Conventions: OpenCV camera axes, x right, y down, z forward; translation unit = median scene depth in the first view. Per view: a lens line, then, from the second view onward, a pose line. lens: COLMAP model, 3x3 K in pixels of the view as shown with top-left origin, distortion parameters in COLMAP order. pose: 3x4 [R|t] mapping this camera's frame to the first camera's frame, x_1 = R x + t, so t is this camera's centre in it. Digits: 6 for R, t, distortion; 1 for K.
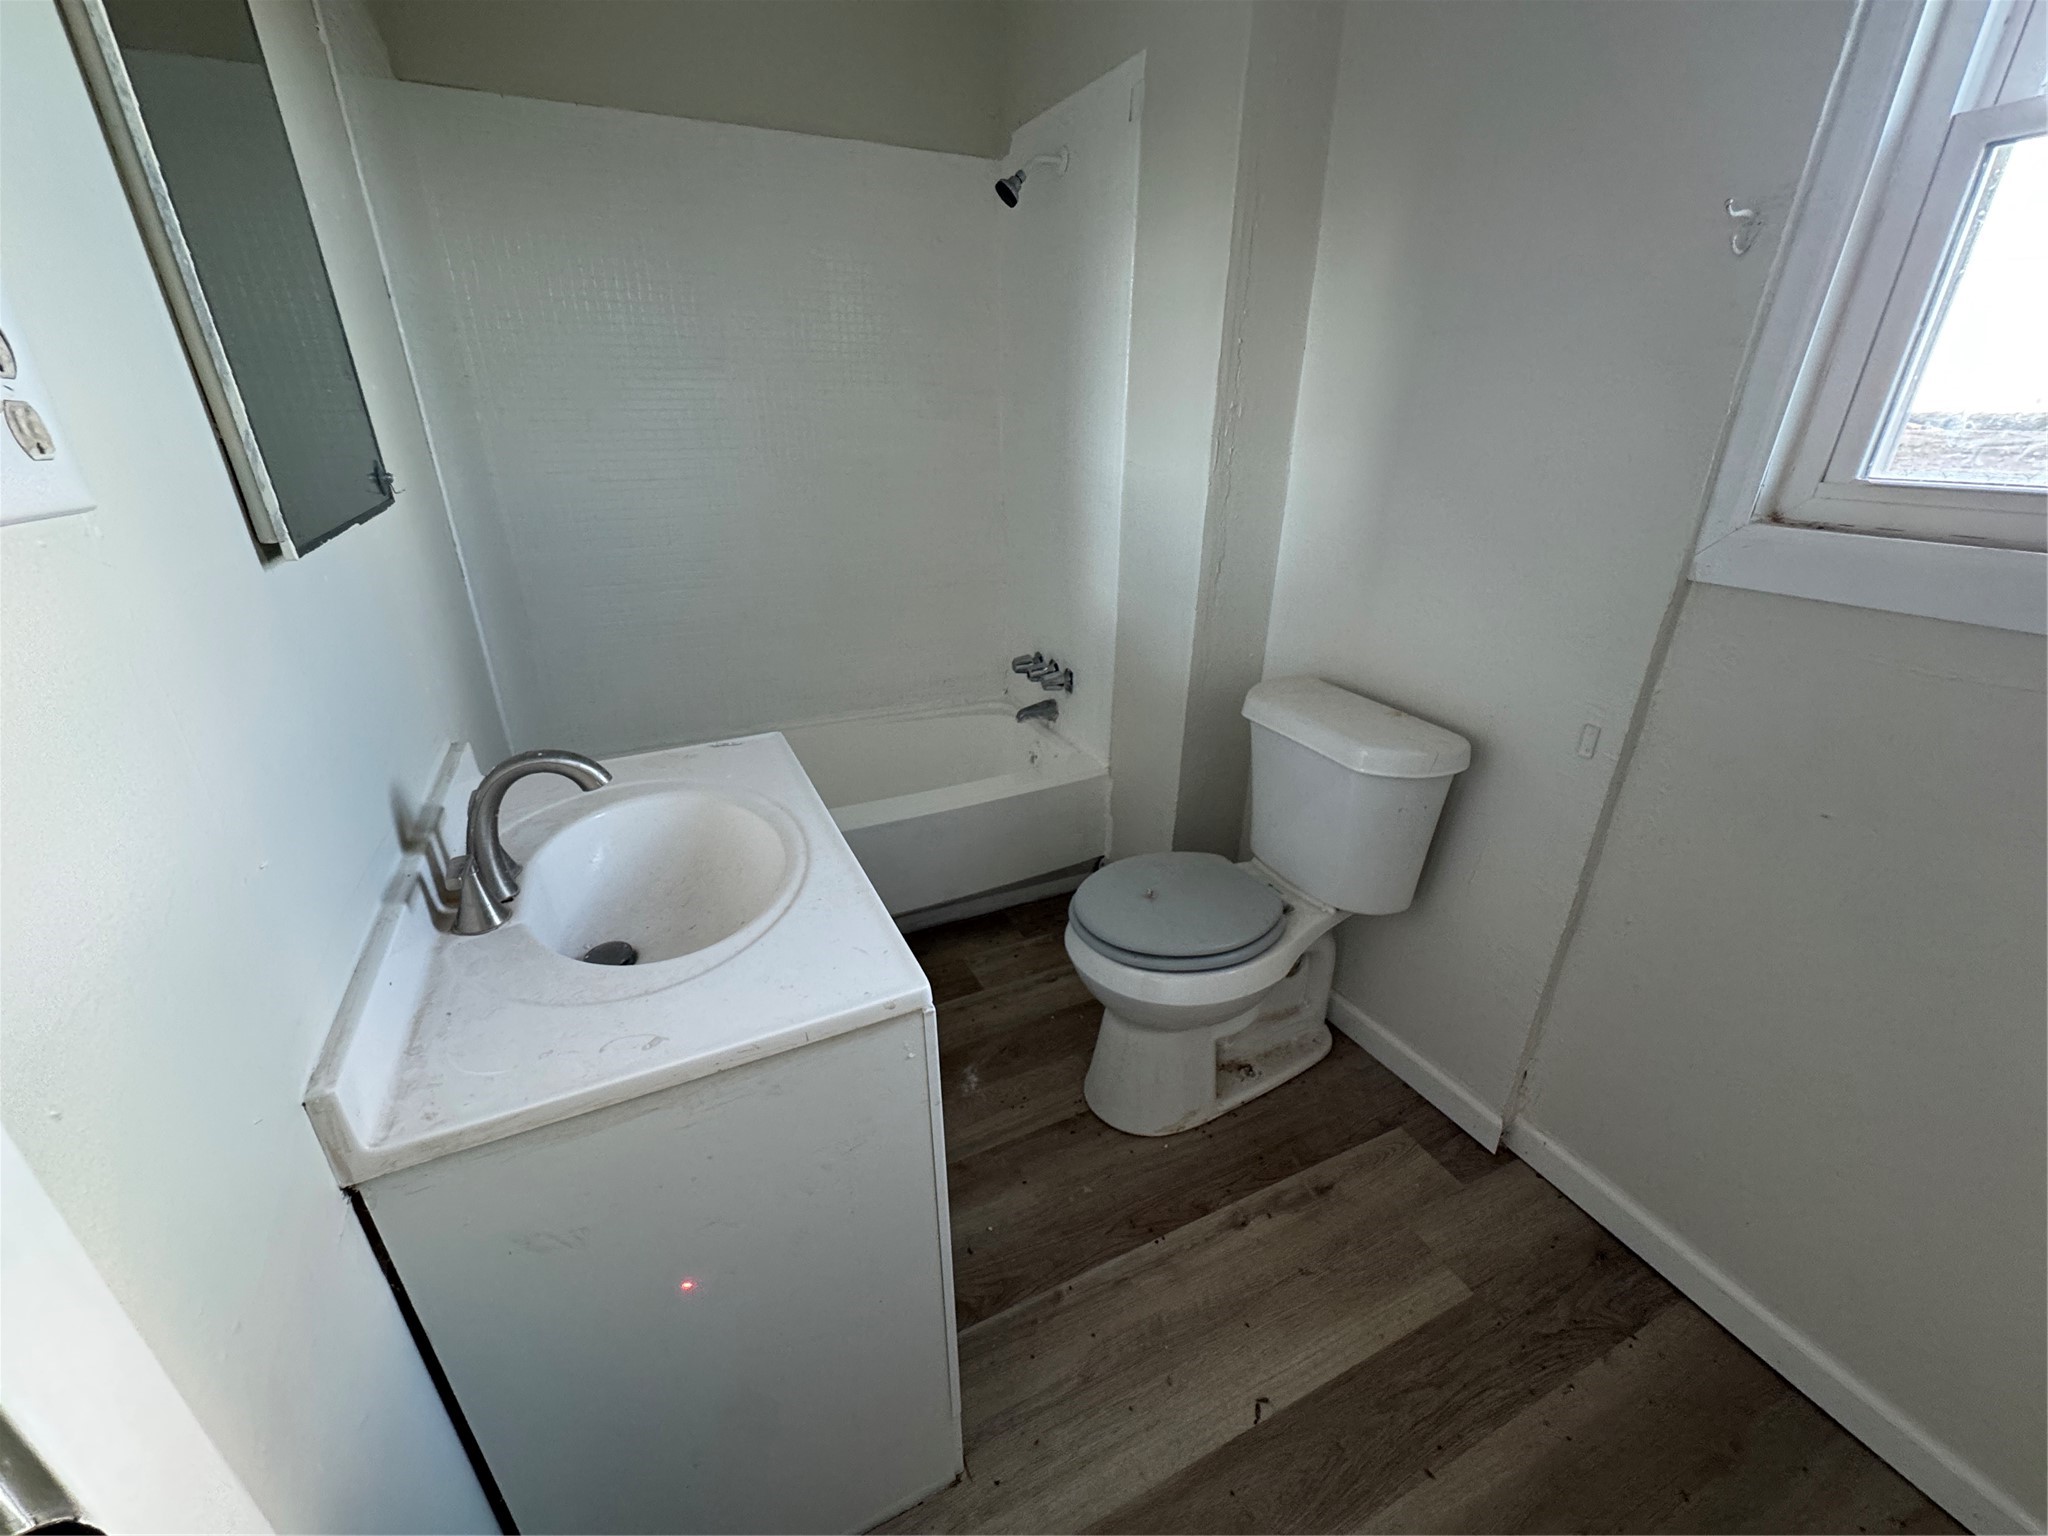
lens RADIAL K [[828.3, 0, 1027.2], [0, 828.3, 768.0], [0, 0, 1]] dist [-0.003360, 0.000810]
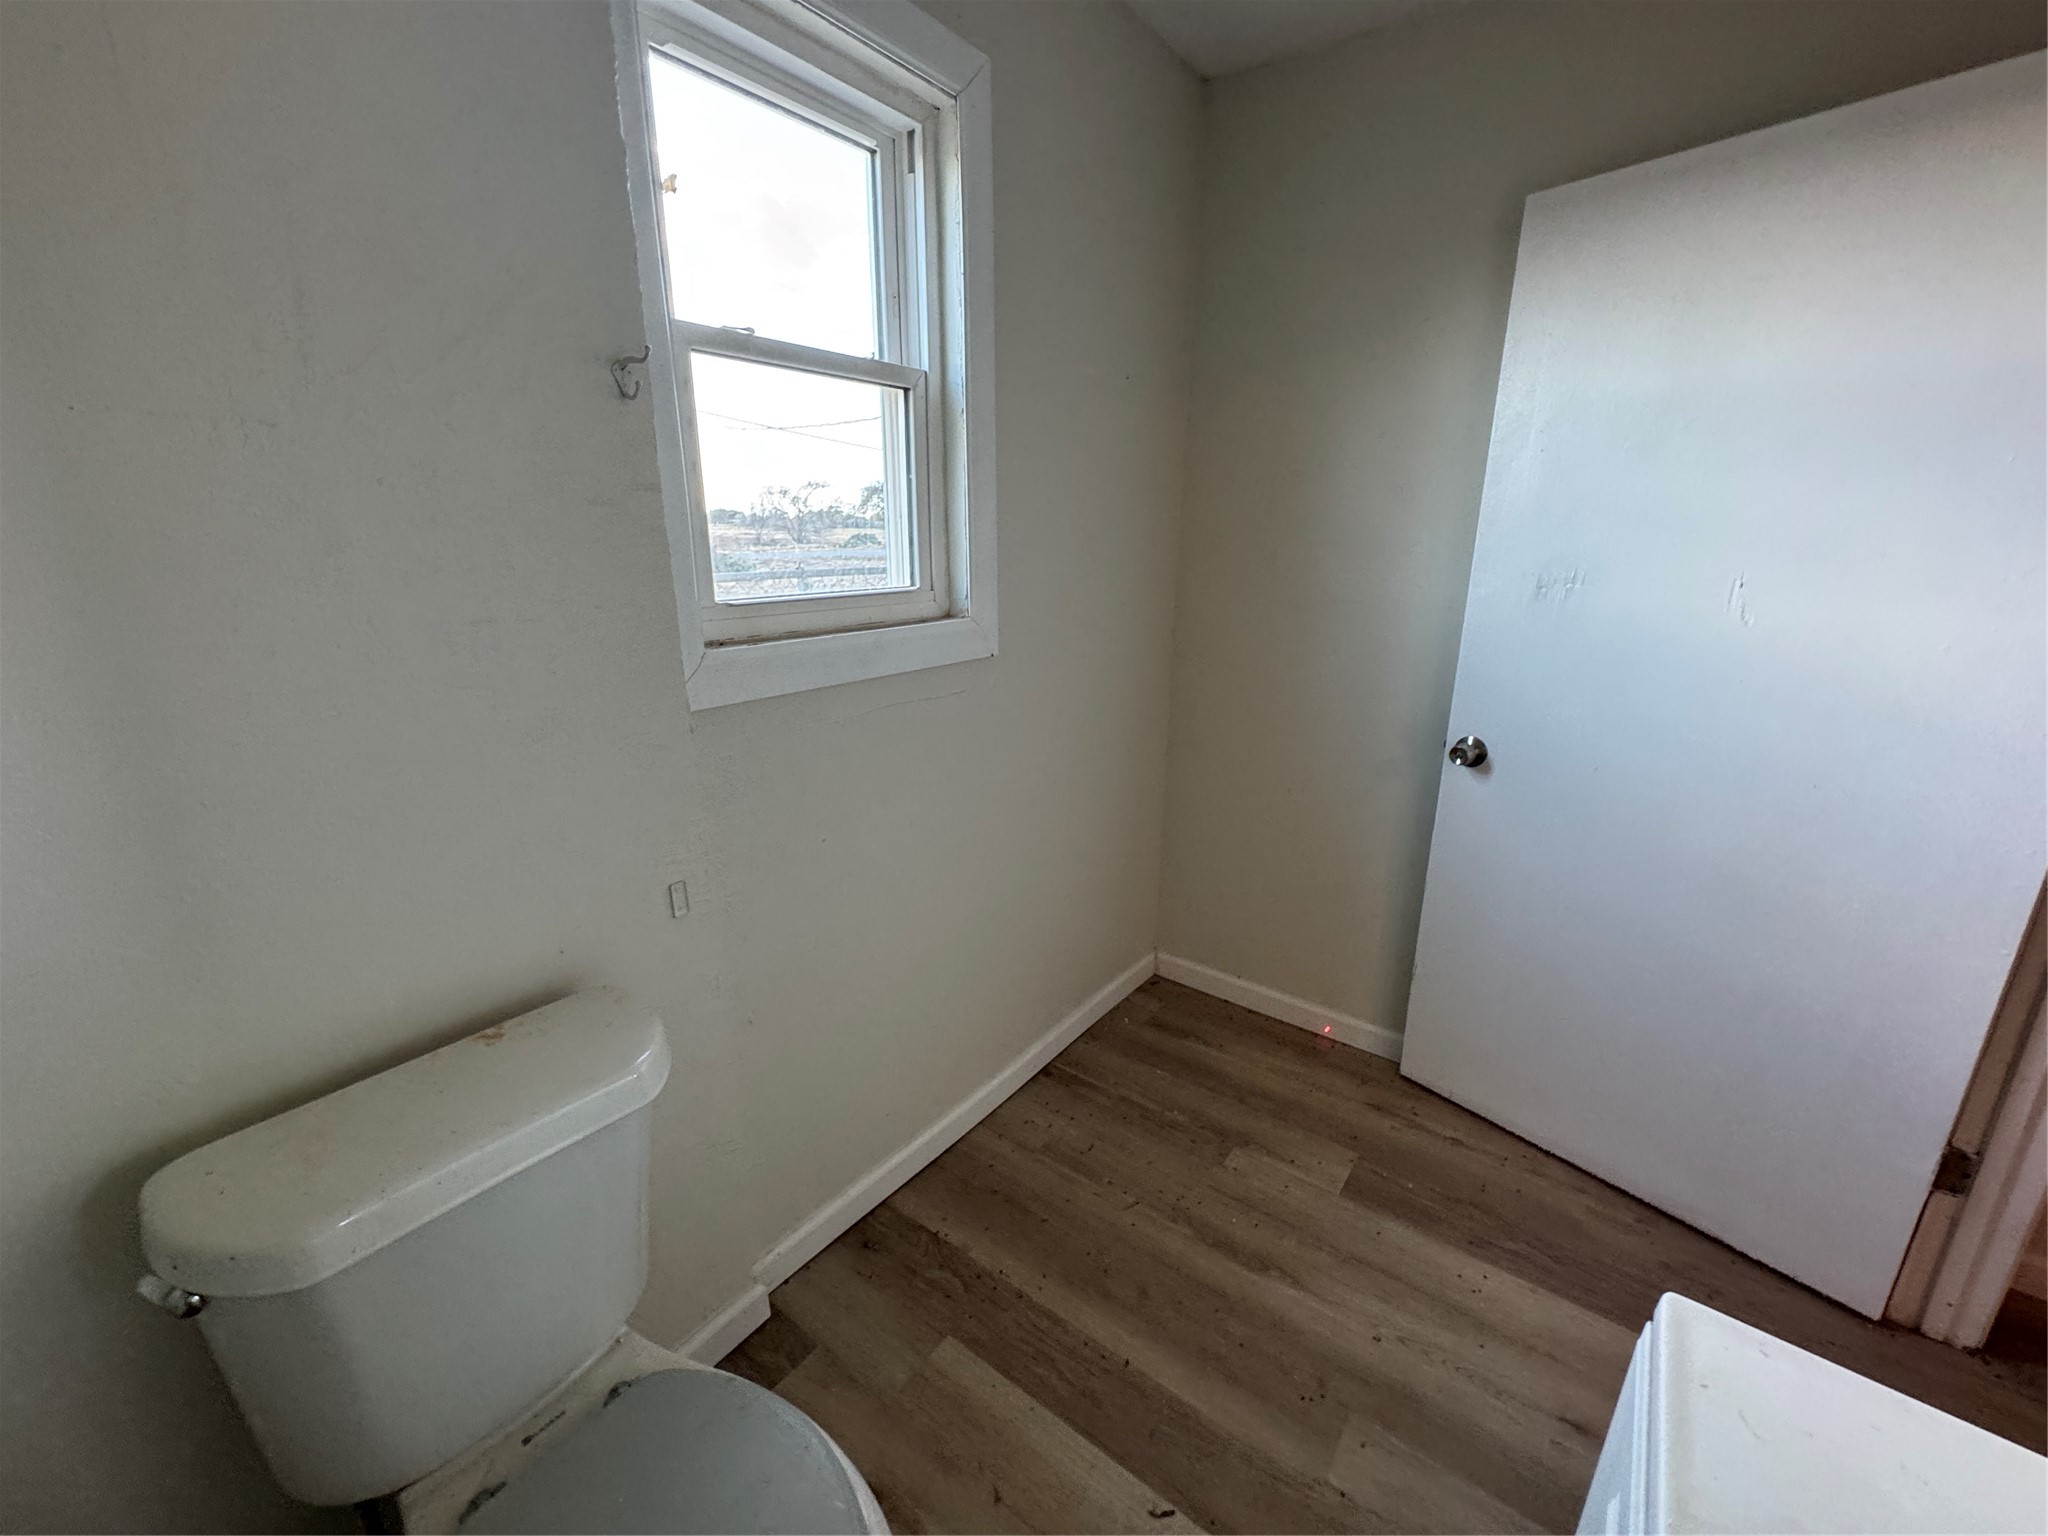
lens RADIAL K [[828.3, 0, 1025.6], [0, 828.3, 763.4], [0, 0, 1]] dist [-0.003360, 0.000810]
pose [[-0.451473, -0.259452, 0.853731, -0.225864], [0.348288, 0.829652, 0.436317, -0.408730], [-0.821503, 0.494329, -0.284202, 0.845098]]
